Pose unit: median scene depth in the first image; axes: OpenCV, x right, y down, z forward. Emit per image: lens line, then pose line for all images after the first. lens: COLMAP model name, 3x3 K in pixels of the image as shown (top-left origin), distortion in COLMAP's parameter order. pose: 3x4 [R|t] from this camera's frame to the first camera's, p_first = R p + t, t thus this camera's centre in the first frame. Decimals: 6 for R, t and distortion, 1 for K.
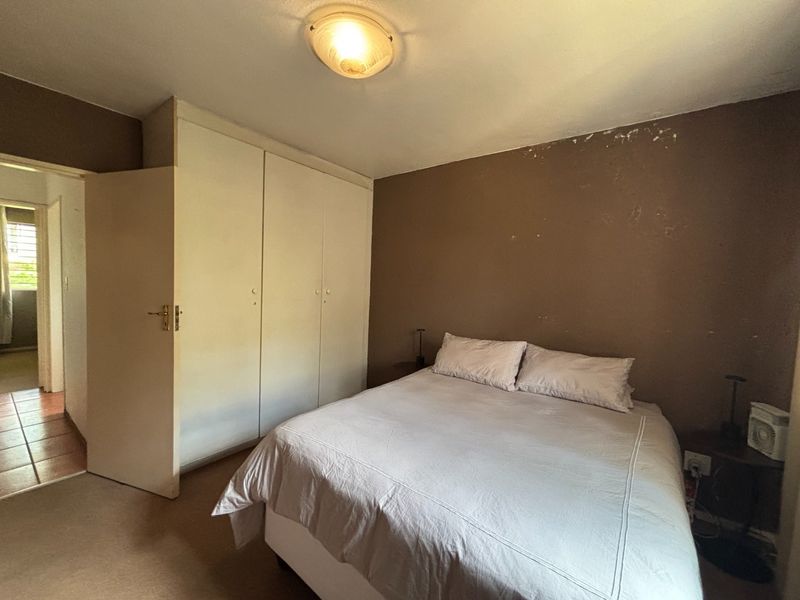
lens RADIAL K [[326.7, 0, 396.8], [0, 326.7, 298.1], [0, 0, 1]] dist [0.000242, 0.000020]
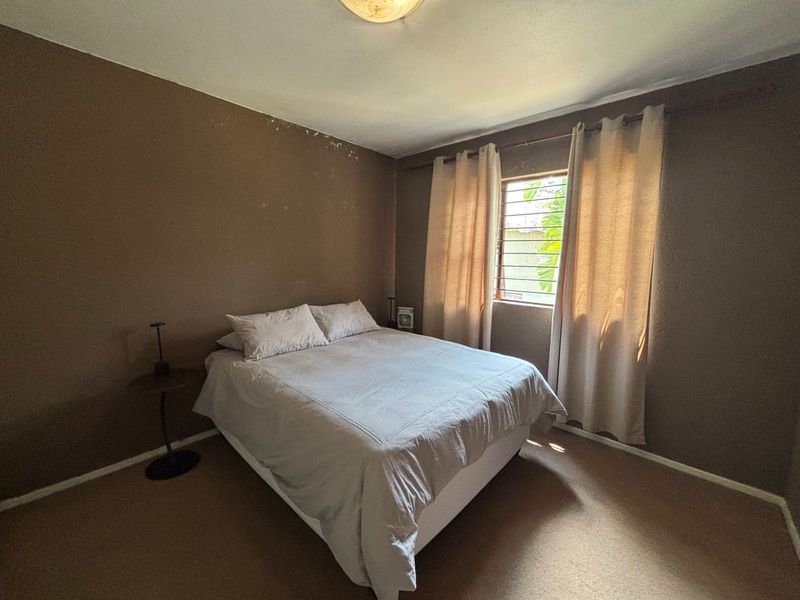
lens RADIAL K [[326.7, 0, 396.1], [0, 326.7, 302.1], [0, 0, 1]] dist [0.000242, 0.000020]
pose [[0.094262, -0.176143, 0.979841, -0.776598], [0.042567, 0.984036, 0.172803, -0.064647], [-0.994637, 0.025420, 0.100255, 0.624179]]
